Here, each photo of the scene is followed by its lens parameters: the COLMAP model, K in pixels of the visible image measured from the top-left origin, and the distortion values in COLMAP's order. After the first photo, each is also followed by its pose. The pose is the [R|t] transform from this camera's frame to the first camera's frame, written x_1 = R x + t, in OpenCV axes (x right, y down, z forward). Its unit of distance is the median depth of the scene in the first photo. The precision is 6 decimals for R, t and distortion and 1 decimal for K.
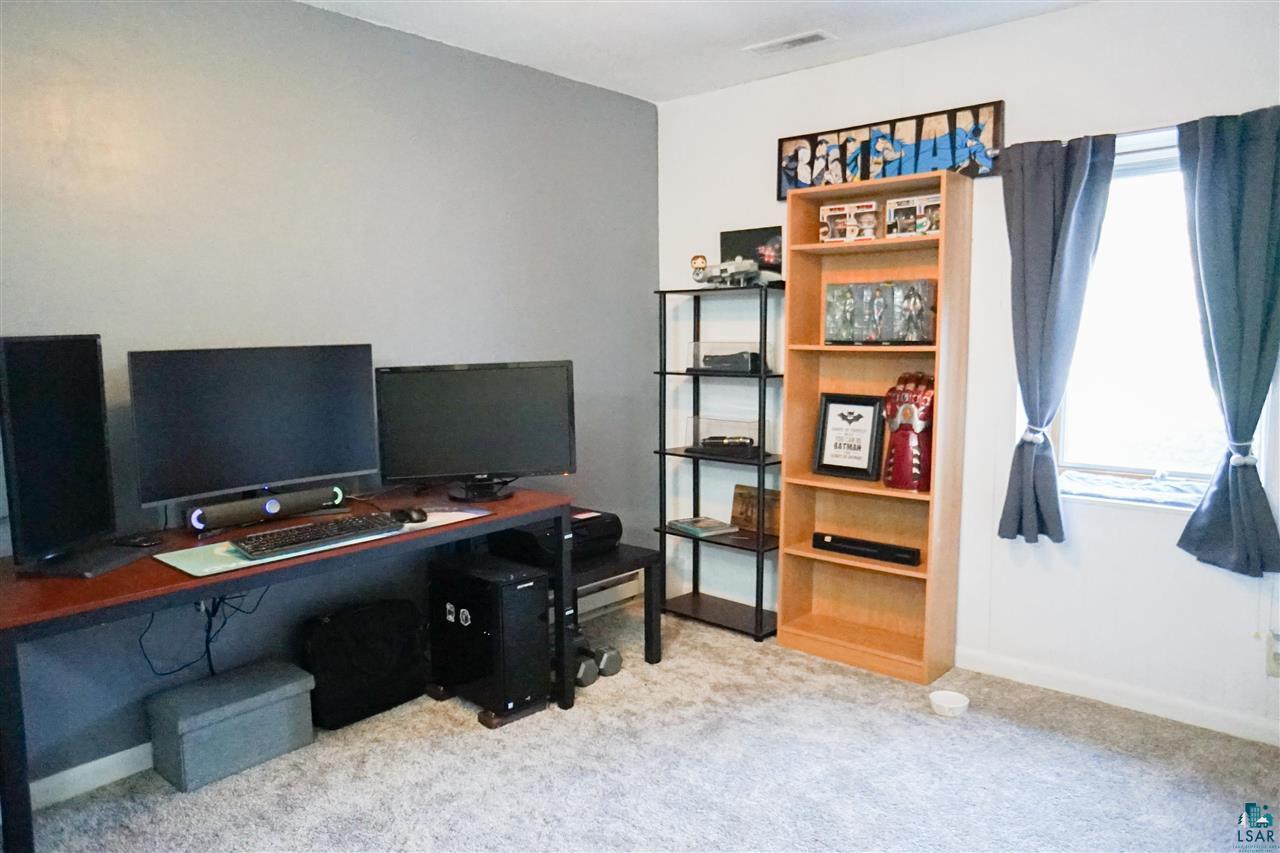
lens RADIAL K [[867.2, 0, 634.9], [0, 867.2, 427.1], [0, 0, 1]] dist [-0.071015, 0.095127]
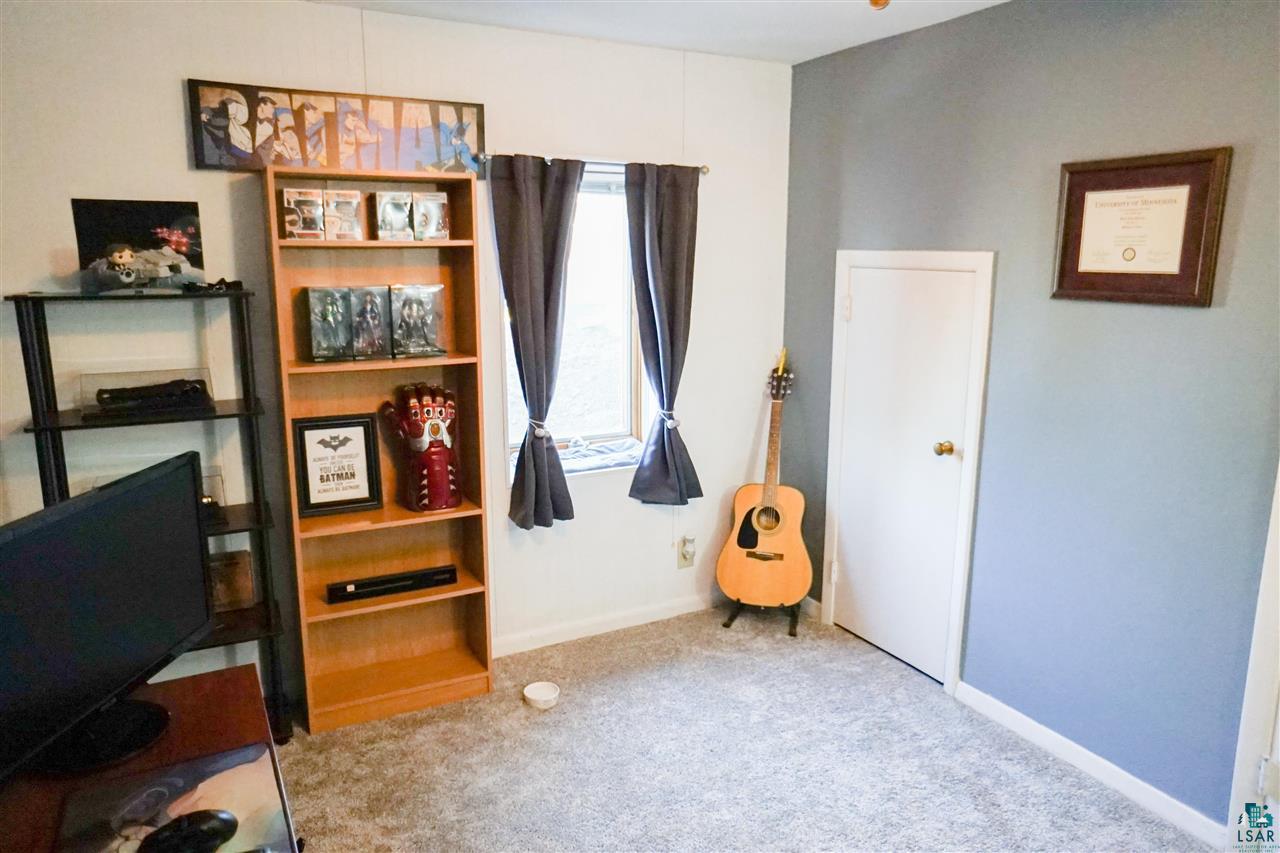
lens RADIAL K [[867.2, 0, 634.9], [0, 867.2, 427.1], [0, 0, 1]] dist [-0.071015, 0.095127]
pose [[0.341879, -0.181881, 0.921975, -0.443113], [0.094440, 0.982775, 0.158856, -0.137771], [-0.934987, 0.032762, 0.353167, 0.439878]]
